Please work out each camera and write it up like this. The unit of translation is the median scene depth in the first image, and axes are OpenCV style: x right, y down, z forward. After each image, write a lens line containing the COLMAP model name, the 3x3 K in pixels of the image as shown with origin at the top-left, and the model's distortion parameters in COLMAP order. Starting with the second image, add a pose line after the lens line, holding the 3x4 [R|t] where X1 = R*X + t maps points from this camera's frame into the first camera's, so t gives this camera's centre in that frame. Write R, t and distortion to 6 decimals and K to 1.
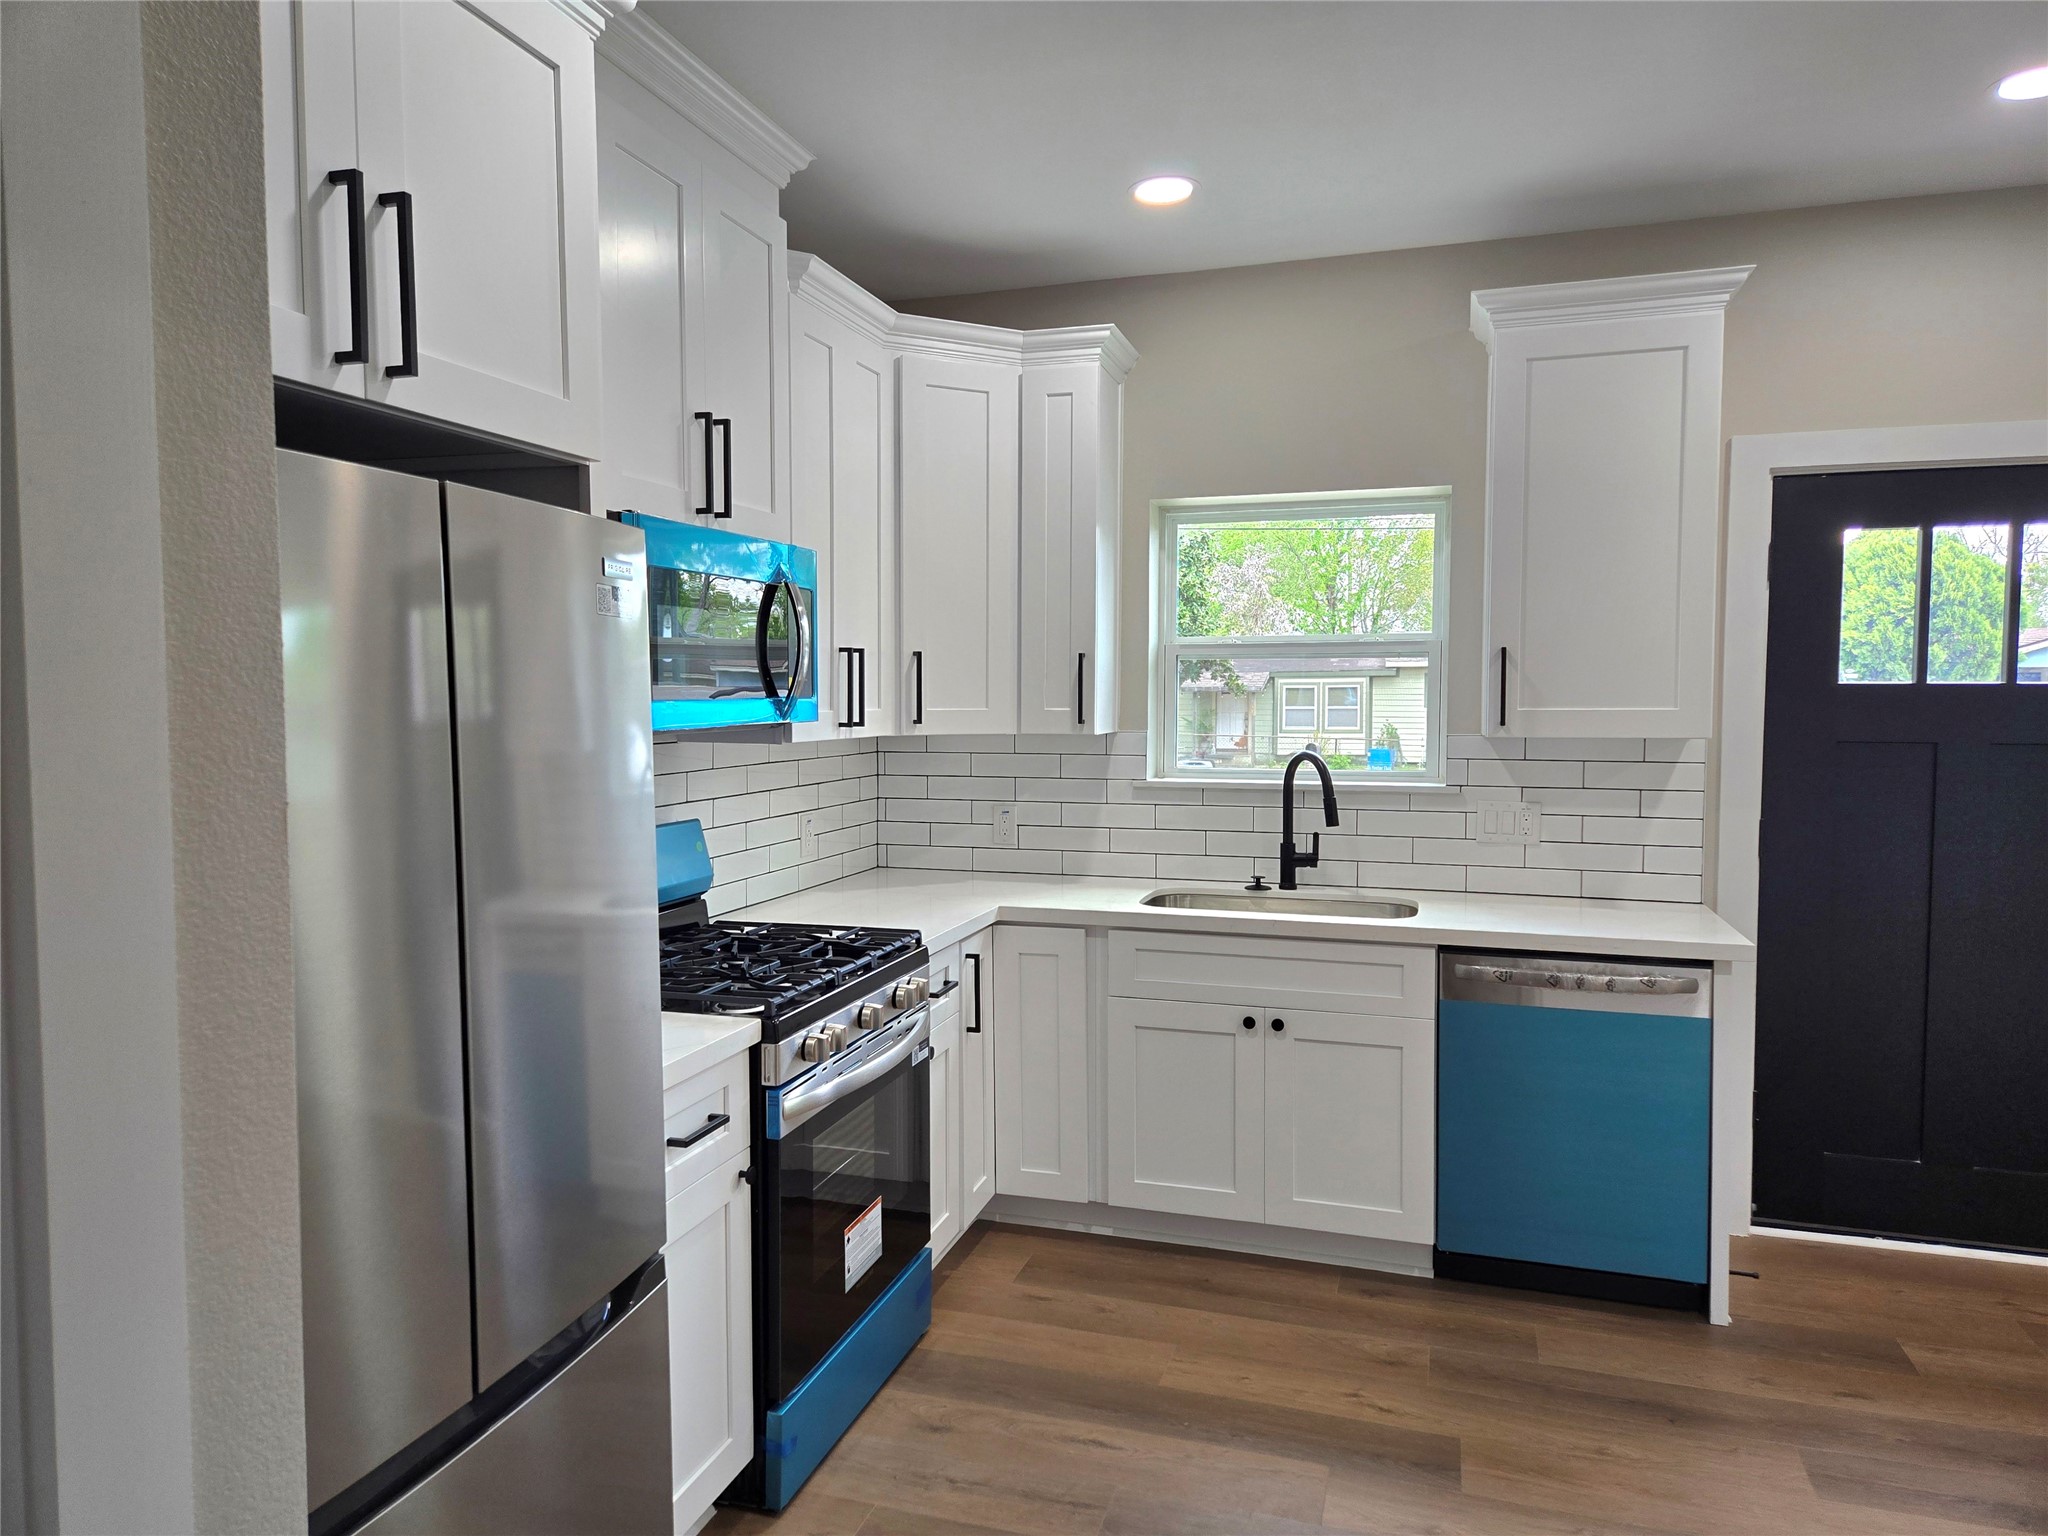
lens RADIAL K [[1346.9, 0, 1014.2], [0, 1346.9, 758.9], [0, 0, 1]] dist [0.066639, -0.051207]
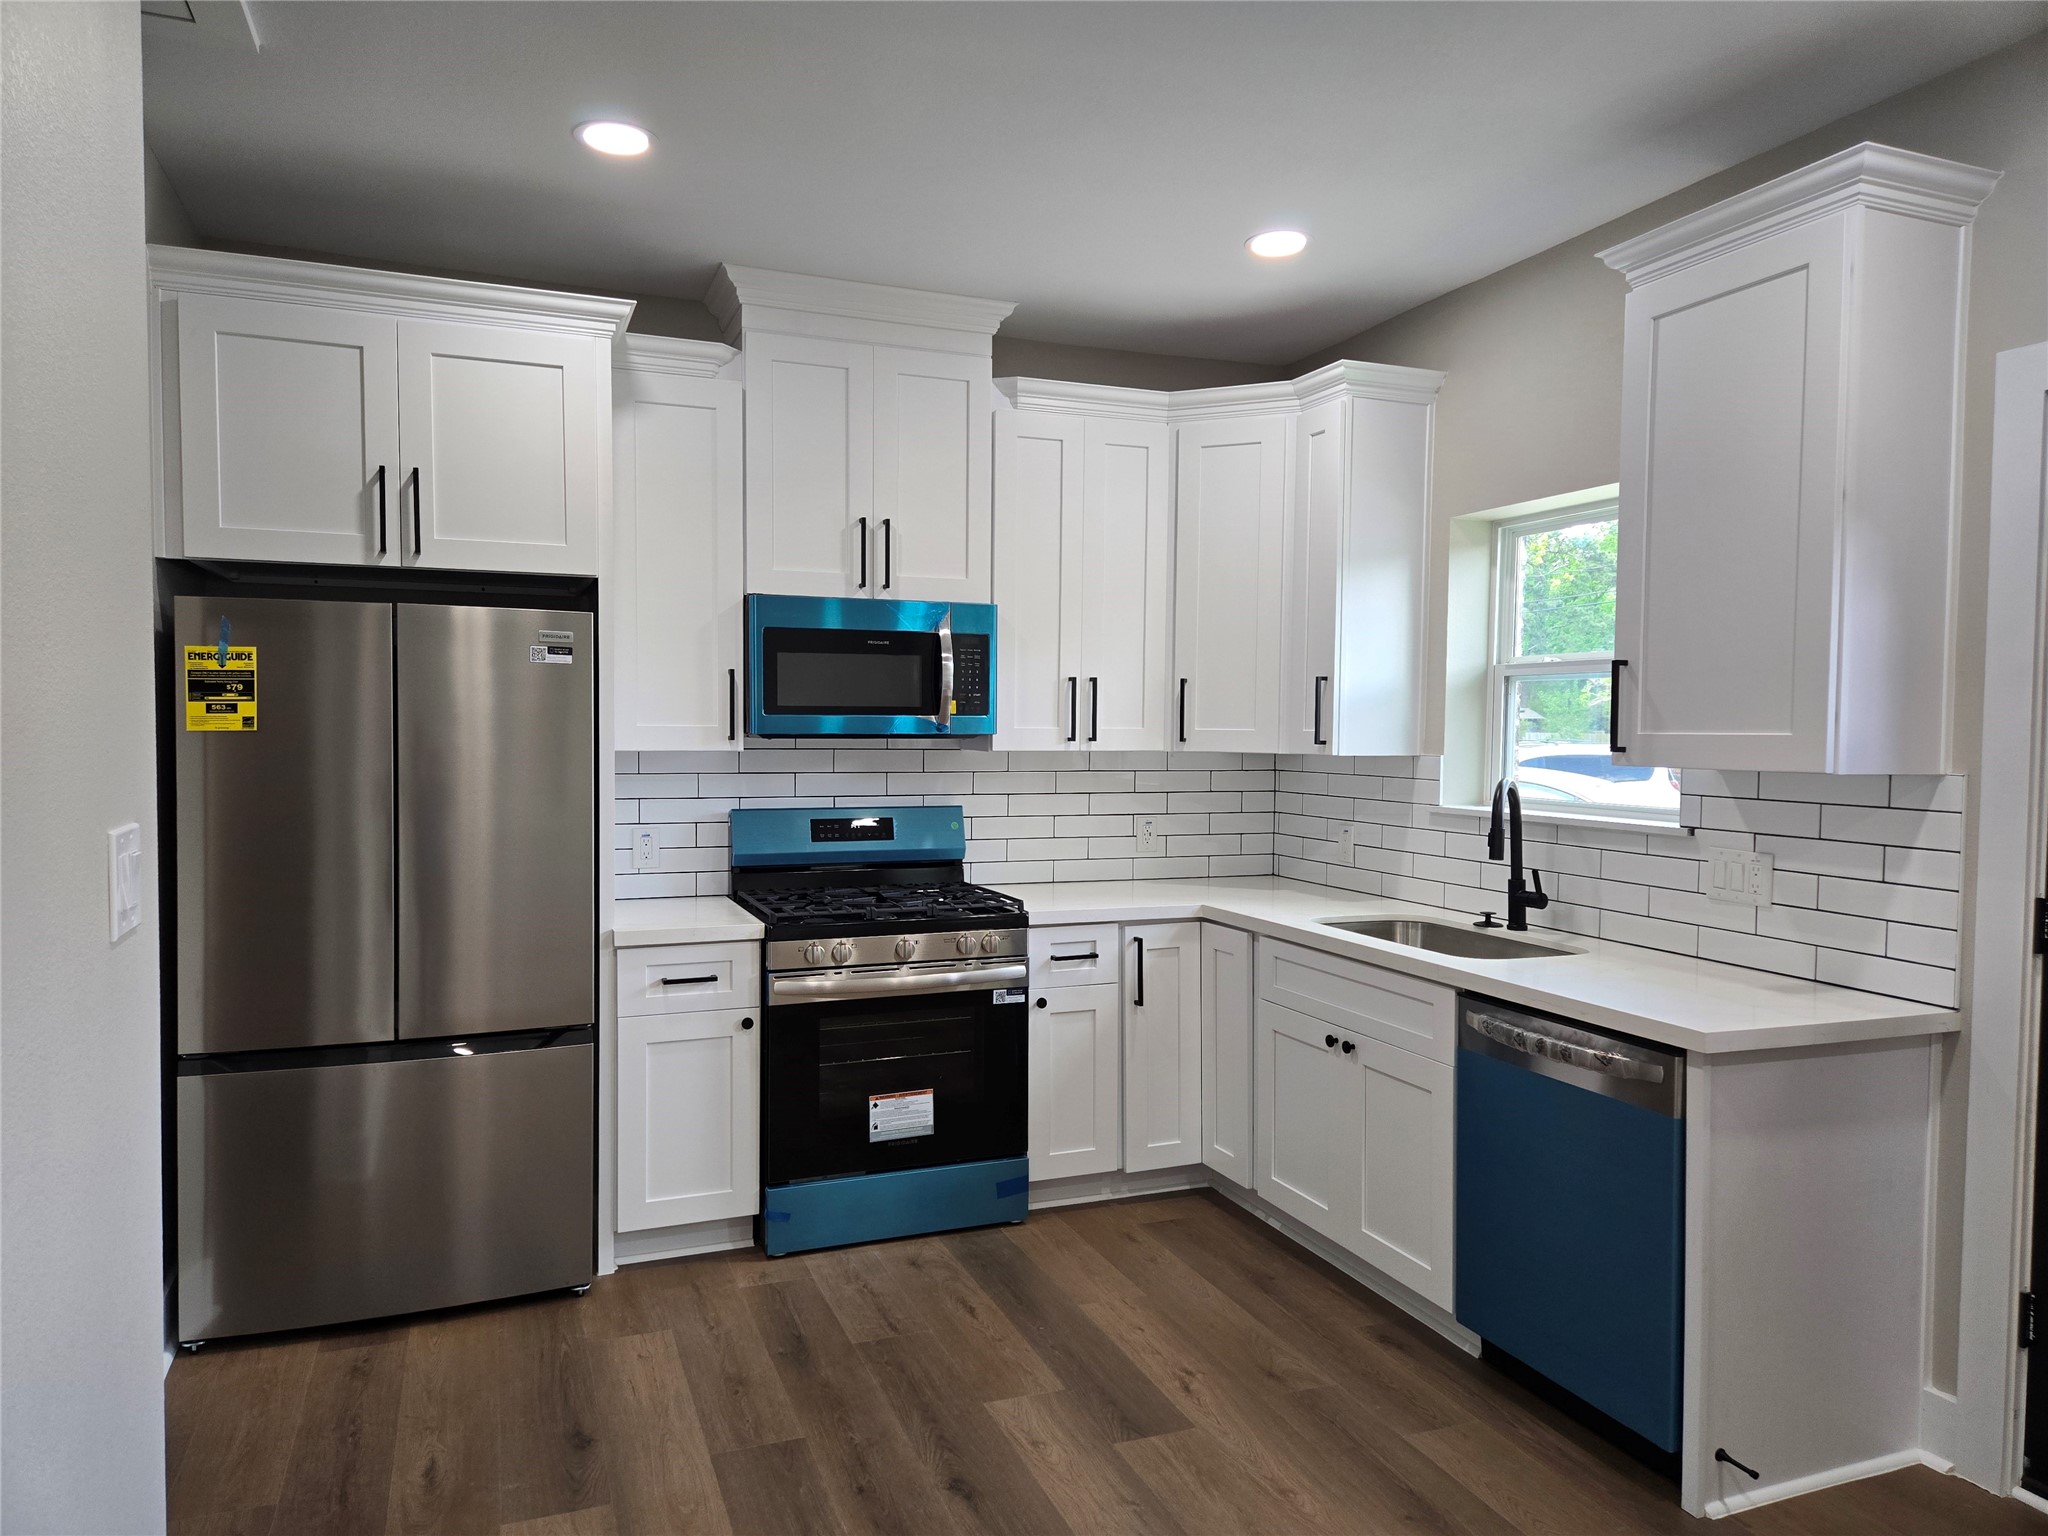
lens RADIAL K [[1346.9, 0, 1014.2], [0, 1346.9, 758.9], [0, 0, 1]] dist [0.066639, -0.051207]
pose [[0.638033, 0.026342, -0.769558, 0.798266], [-0.048446, 0.998808, -0.005977, 0.003269], [0.768483, 0.041096, 0.638549, 0.168027]]
